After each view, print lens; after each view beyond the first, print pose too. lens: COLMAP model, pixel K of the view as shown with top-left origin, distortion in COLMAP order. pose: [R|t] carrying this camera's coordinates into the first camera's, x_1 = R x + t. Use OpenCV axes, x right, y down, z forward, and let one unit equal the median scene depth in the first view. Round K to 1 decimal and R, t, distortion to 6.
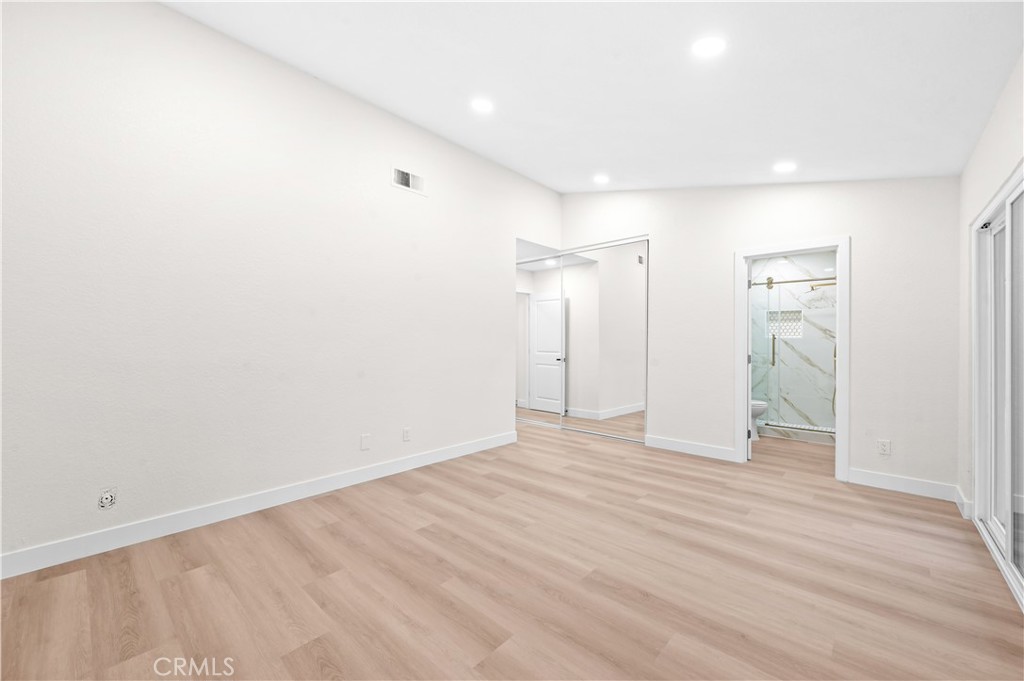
lens RADIAL K [[411.7, 0, 512.9], [0, 411.7, 343.4], [0, 0, 1]] dist [0.002254, 0.000610]
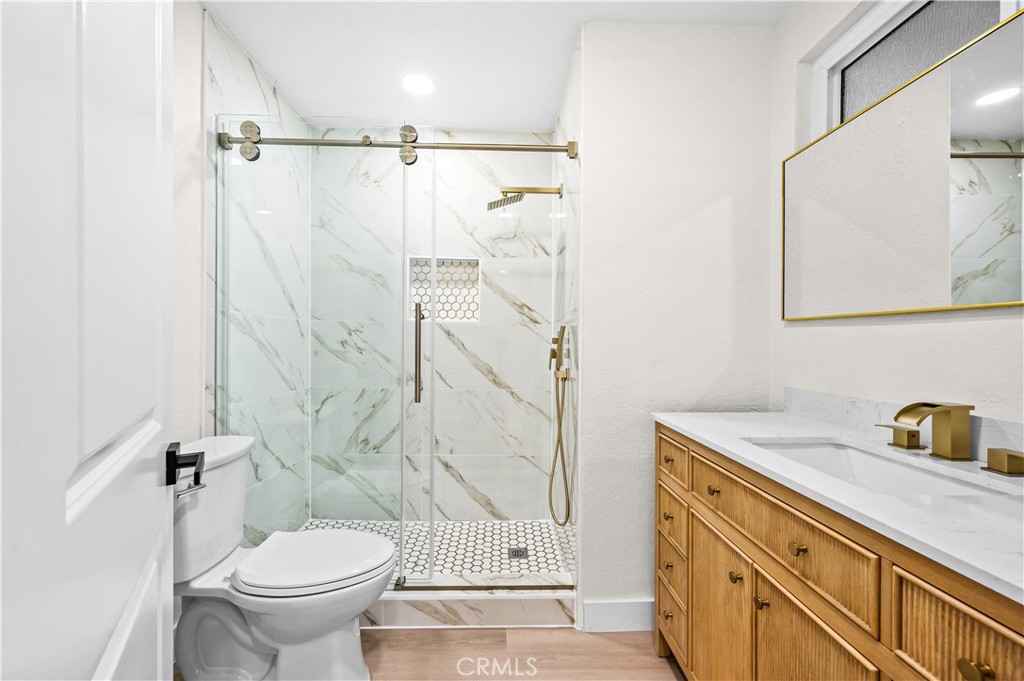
lens RADIAL K [[411.7, 0, 512.9], [0, 411.7, 343.4], [0, 0, 1]] dist [0.002254, 0.000610]
pose [[0.729666, 0.000704, 0.683803, 0.430417], [-0.004725, 0.999981, 0.004013, 0.006745], [-0.683787, -0.006159, 0.729655, 0.659442]]
